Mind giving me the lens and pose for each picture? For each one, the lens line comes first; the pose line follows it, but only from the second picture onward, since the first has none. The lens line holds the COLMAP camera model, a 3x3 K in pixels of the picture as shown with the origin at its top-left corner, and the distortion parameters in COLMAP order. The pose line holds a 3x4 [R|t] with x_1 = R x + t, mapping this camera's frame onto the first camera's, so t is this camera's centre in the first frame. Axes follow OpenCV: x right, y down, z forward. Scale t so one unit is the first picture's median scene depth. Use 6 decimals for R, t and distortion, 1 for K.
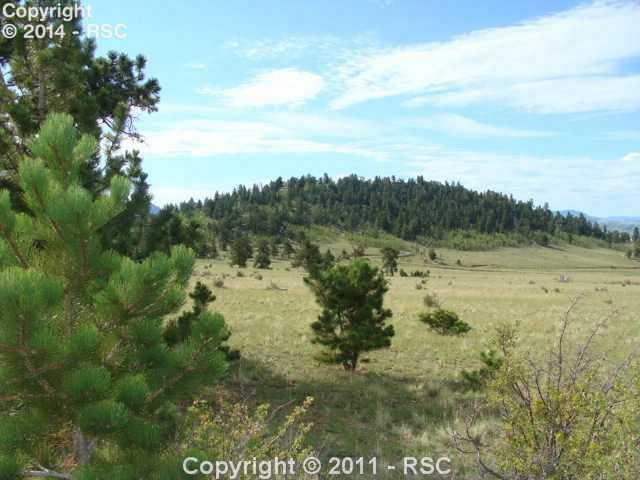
lens RADIAL K [[255.8, 0, 320.0], [0, 255.8, 240.0], [0, 0, 1]] dist [-0.000135, 0.000033]
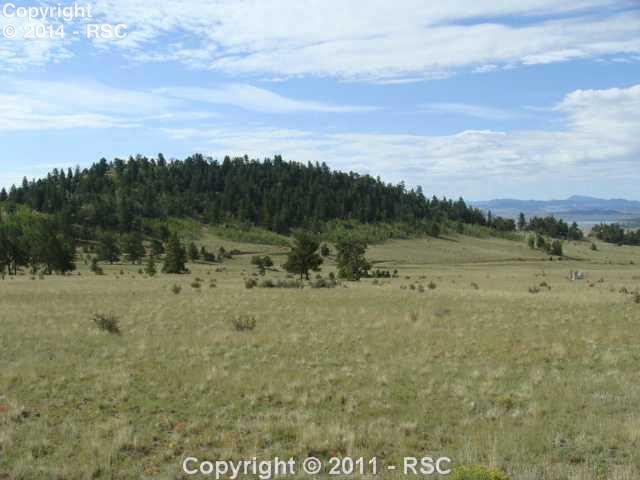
lens RADIAL K [[331.4, 0, 320.0], [0, 331.4, 240.0], [0, 0, 1]] dist [0.016466, 0.000264]
pose [[0.998316, -0.026128, 0.051798, 0.455773], [0.025079, 0.999469, 0.020795, 0.002131], [-0.052314, -0.019461, 0.998441, -0.073827]]
